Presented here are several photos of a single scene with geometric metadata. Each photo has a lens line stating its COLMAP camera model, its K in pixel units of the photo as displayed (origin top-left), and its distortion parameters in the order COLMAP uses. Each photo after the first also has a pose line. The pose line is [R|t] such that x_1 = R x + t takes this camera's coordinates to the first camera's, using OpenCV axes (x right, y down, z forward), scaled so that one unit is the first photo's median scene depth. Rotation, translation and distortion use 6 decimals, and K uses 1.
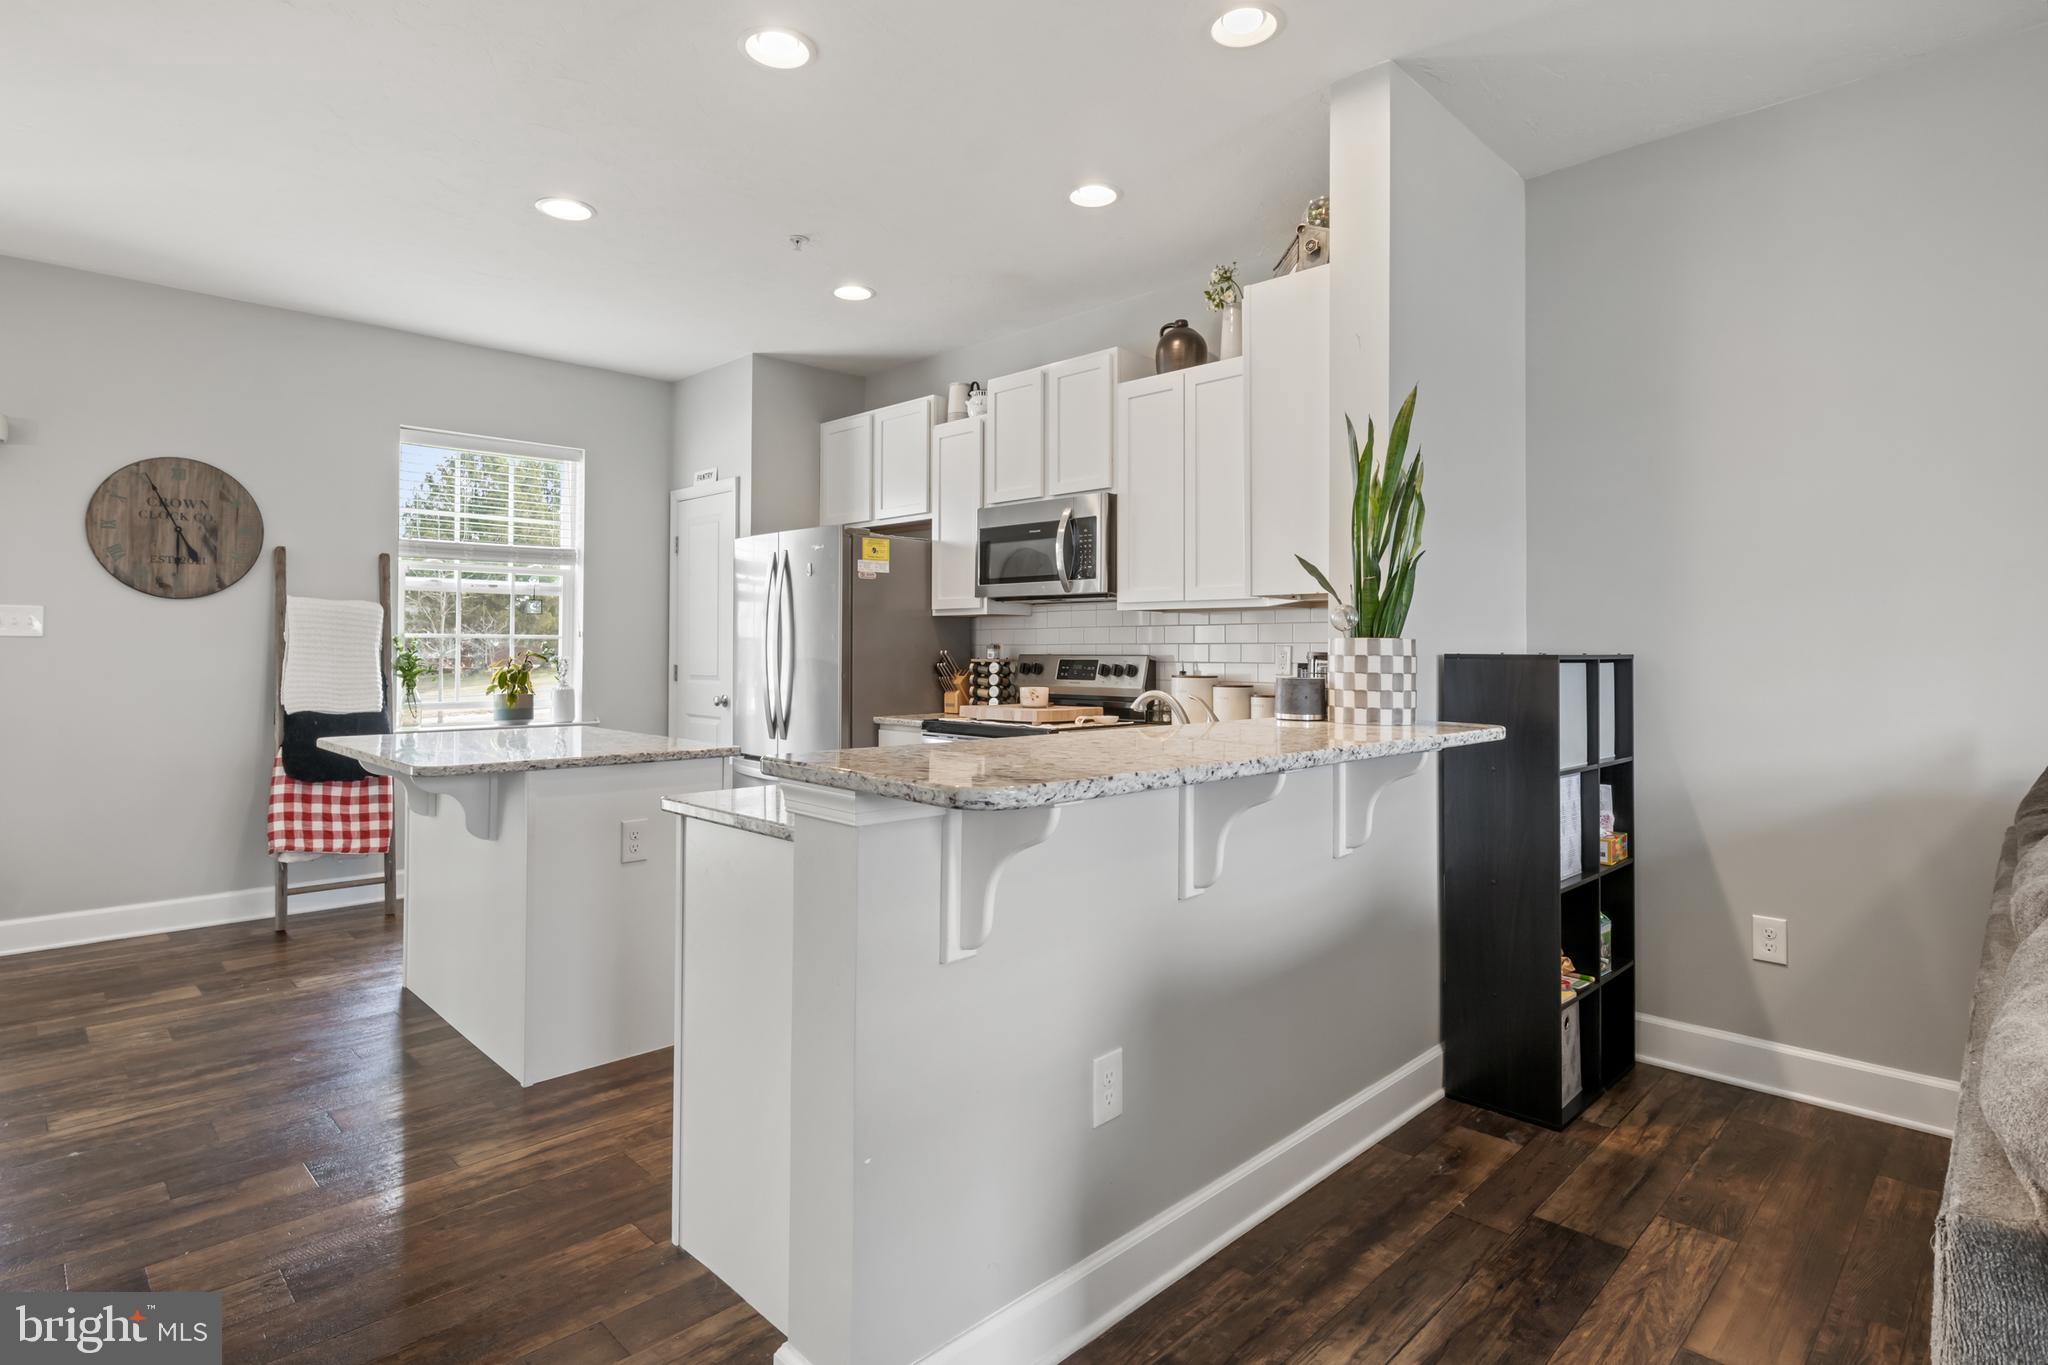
lens RADIAL K [[1044.4, 0, 1033.1], [0, 1044.4, 652.8], [0, 0, 1]] dist [0.001323, 0.001606]
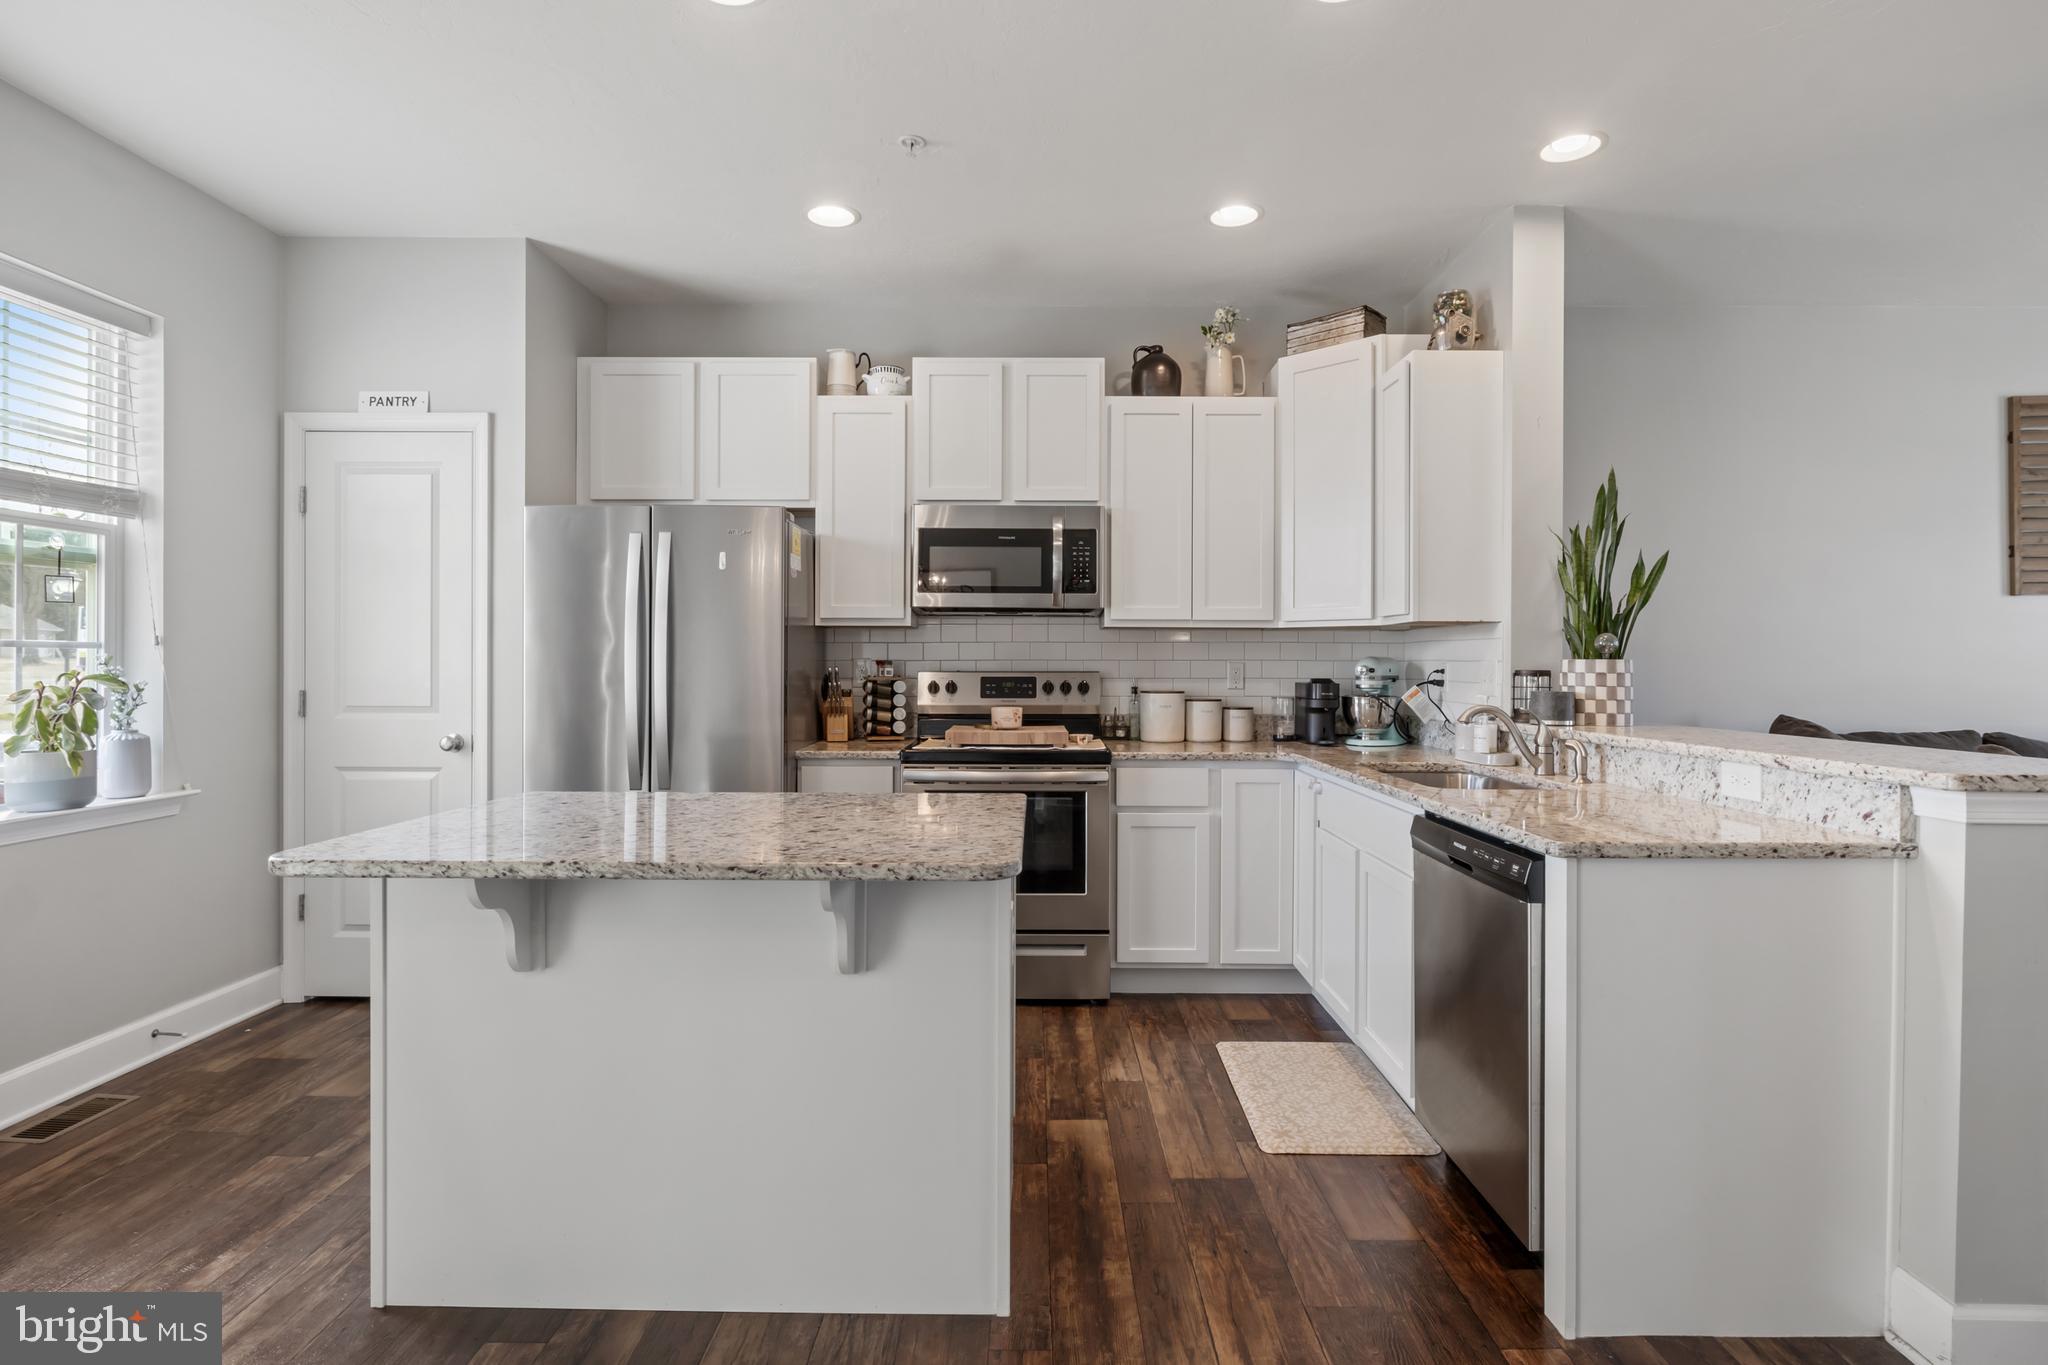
lens RADIAL K [[1044.4, 0, 1022.3], [0, 1044.4, 662.0], [0, 0, 1]] dist [0.001323, 0.001606]
pose [[0.715417, -0.002113, 0.698695, -0.615742], [0.002030, 0.999997, 0.000945, -0.007628], [-0.698695, 0.000742, 0.715419, 0.326662]]
